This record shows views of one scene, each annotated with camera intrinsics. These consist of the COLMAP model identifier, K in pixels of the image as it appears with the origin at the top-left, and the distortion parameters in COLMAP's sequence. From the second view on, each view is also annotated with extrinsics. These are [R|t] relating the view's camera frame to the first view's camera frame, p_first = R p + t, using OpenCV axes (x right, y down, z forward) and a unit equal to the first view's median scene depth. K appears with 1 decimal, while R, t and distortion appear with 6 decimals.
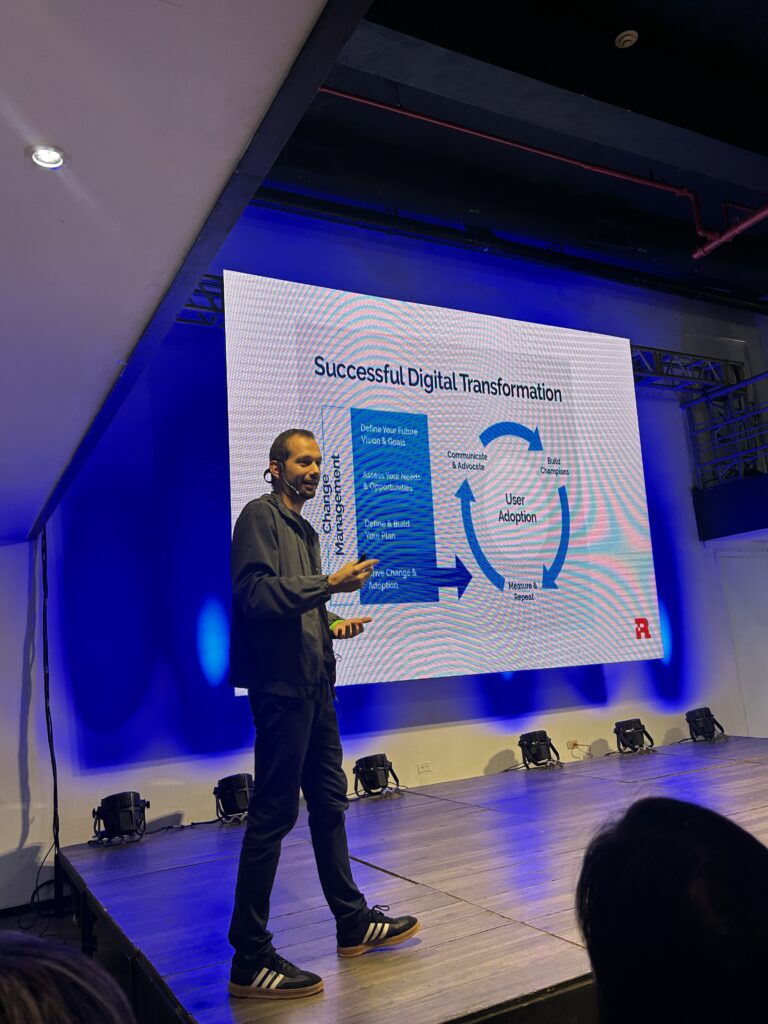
lens RADIAL K [[808.8, 0, 385.7], [0, 808.8, 511.6], [0, 0, 1]] dist [0.017681, 0.007259]
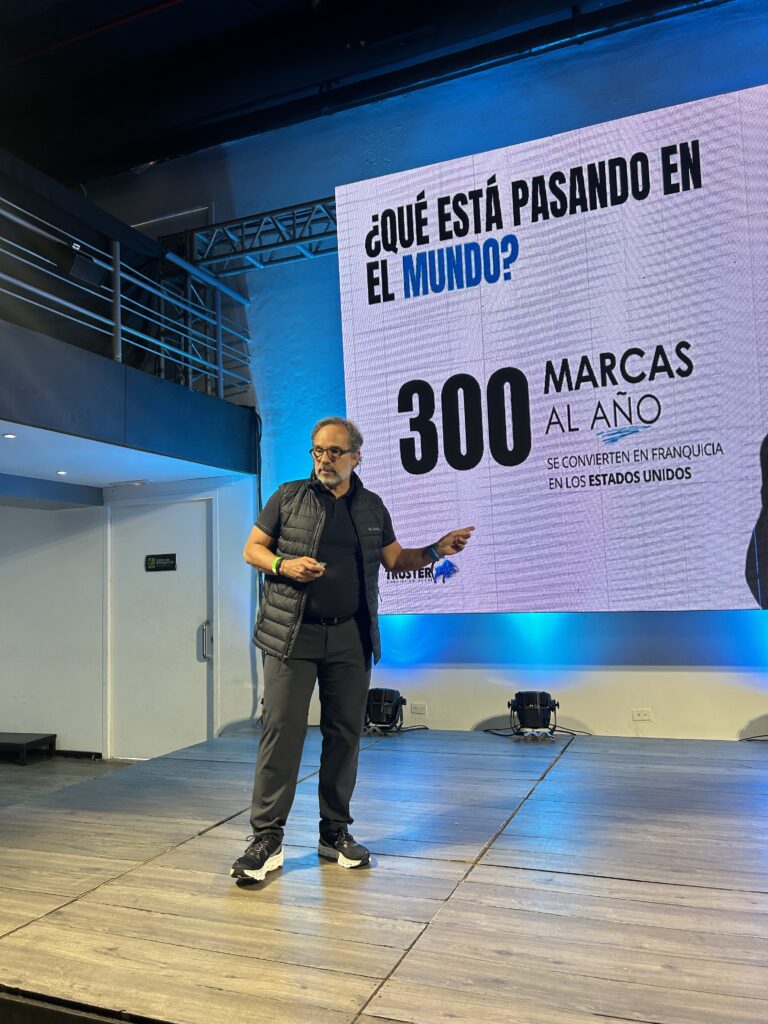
lens RADIAL K [[767.8, 0, 405.1], [0, 767.8, 509.9], [0, 0, 1]] dist [0.013203, -0.021934]
pose [[0.646925, -0.025873, -0.762114, 0.466159], [0.125577, 0.989394, 0.073008, 0.025627], [0.752142, -0.142934, 0.643313, 0.343472]]
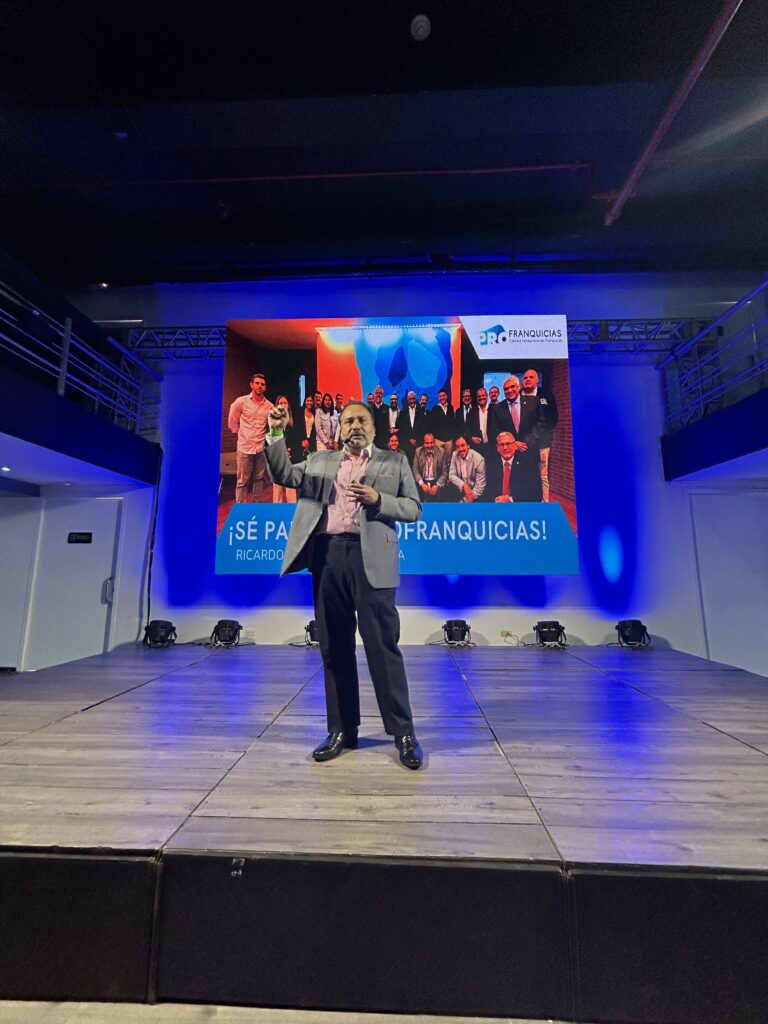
lens RADIAL K [[414.0, 0, 392.7], [0, 414.0, 502.7], [0, 0, 1]] dist [-0.000549, -0.000107]
pose [[0.858282, -0.007223, -0.513128, 0.448857], [0.029452, 0.998946, 0.035201, 0.046820], [0.512333, -0.045325, 0.857590, 0.355394]]
